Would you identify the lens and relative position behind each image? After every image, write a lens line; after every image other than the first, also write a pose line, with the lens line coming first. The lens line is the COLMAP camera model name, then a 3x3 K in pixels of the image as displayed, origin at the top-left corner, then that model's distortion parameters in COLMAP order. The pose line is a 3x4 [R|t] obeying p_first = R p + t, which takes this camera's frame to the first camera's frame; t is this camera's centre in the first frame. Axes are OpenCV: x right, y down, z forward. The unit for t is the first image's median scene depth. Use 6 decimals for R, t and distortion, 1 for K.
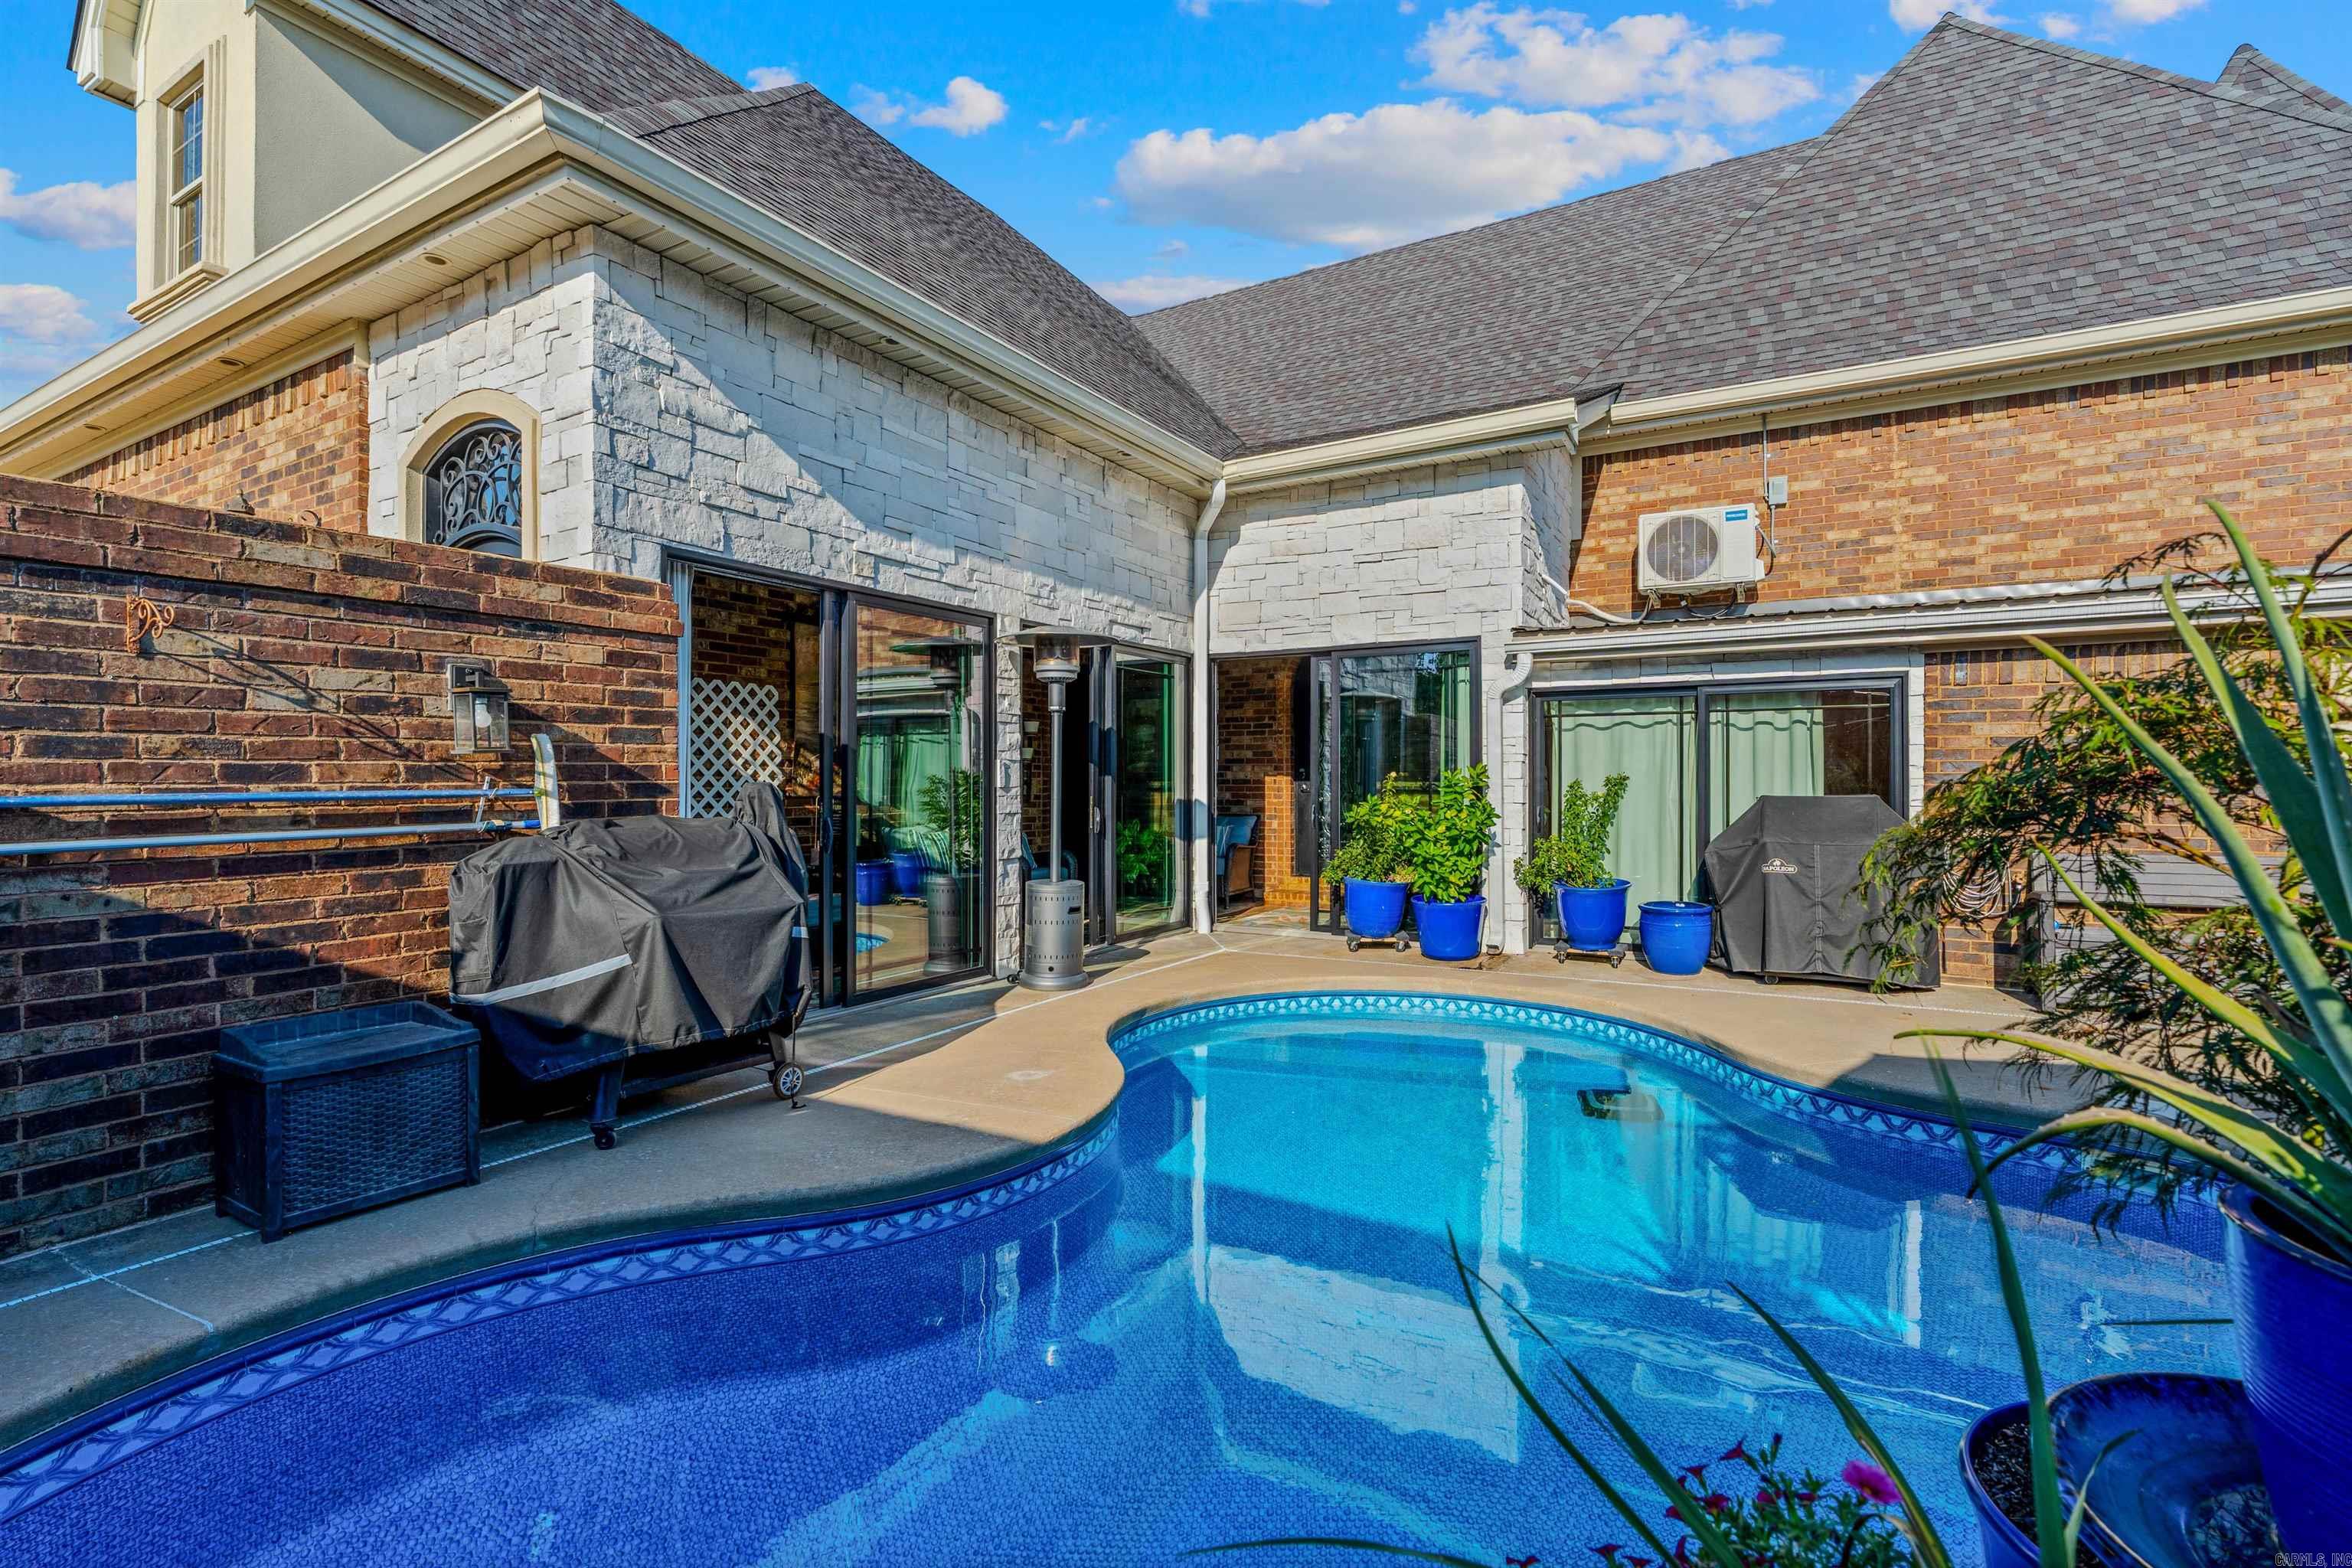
lens RADIAL K [[1067.3, 0, 1172.7], [0, 1067.3, 778.4], [0, 0, 1]] dist [-0.004838, 0.002228]
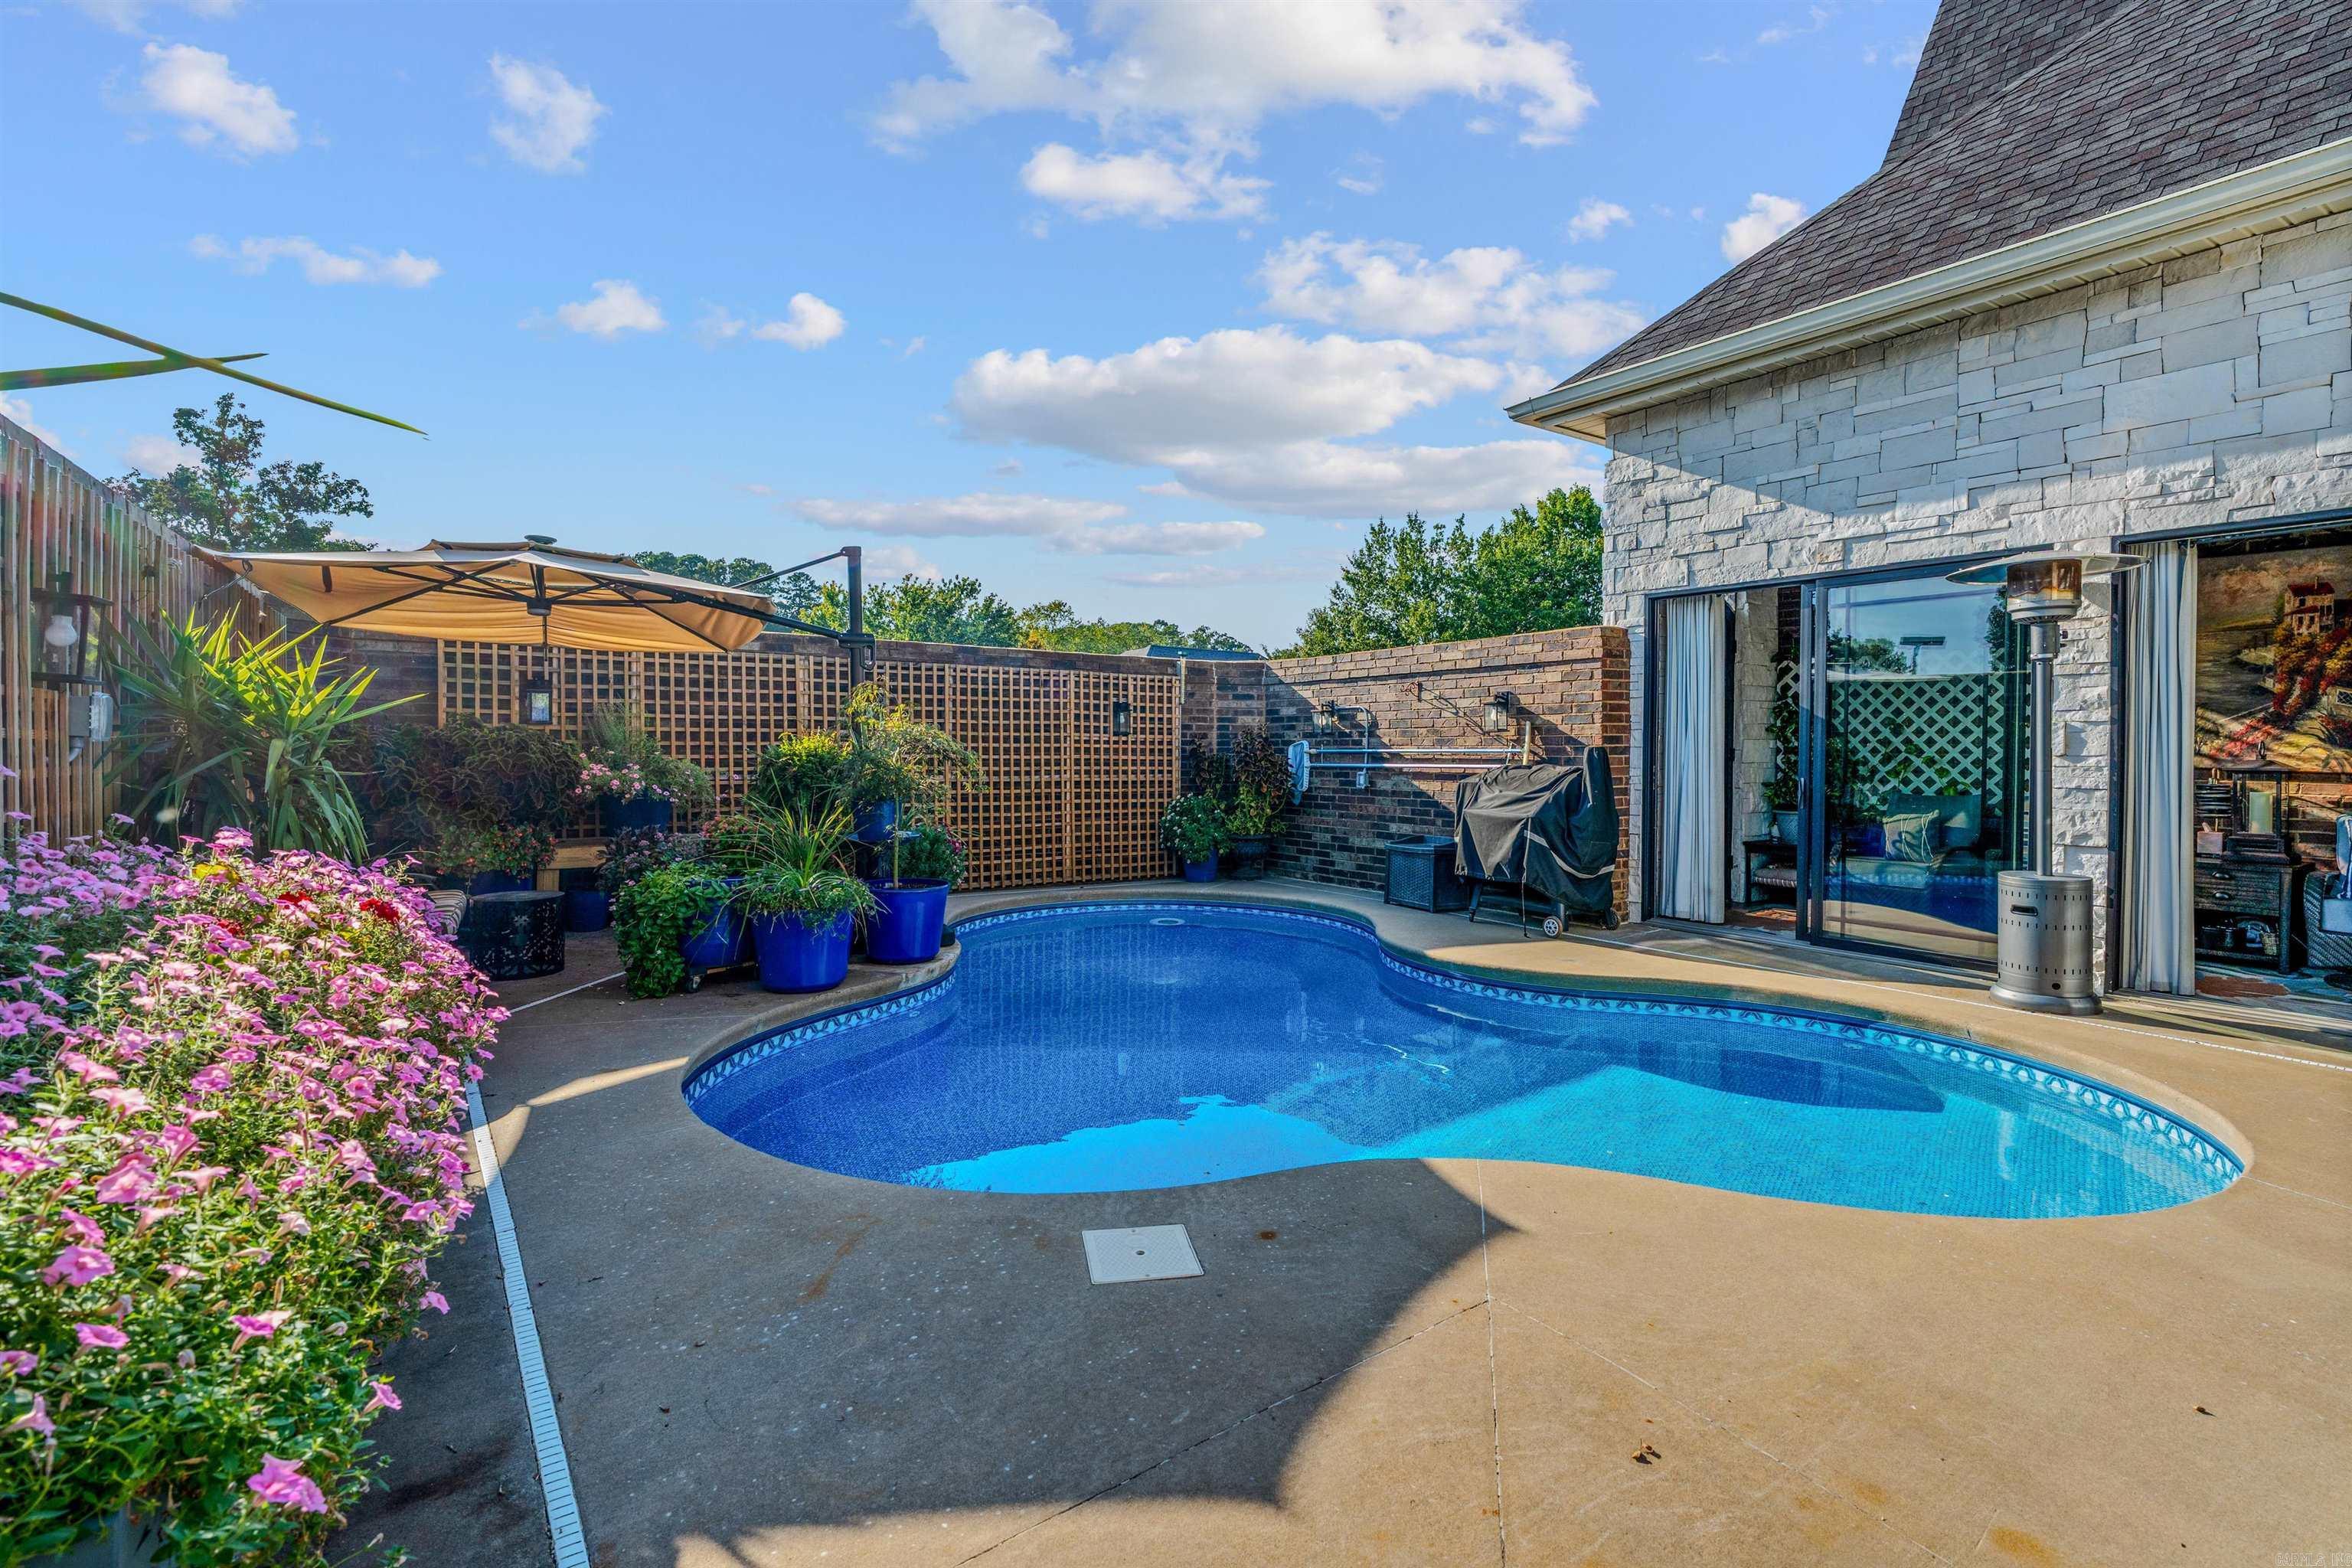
lens RADIAL K [[1067.3, 0, 1178.8], [0, 1067.3, 762.1], [0, 0, 1]] dist [-0.004838, 0.002228]
pose [[-0.419445, 0.011579, -0.907707, 1.096951], [-0.002942, 0.999896, 0.014115, 0.005998], [0.907776, 0.008591, -0.419368, 0.925430]]
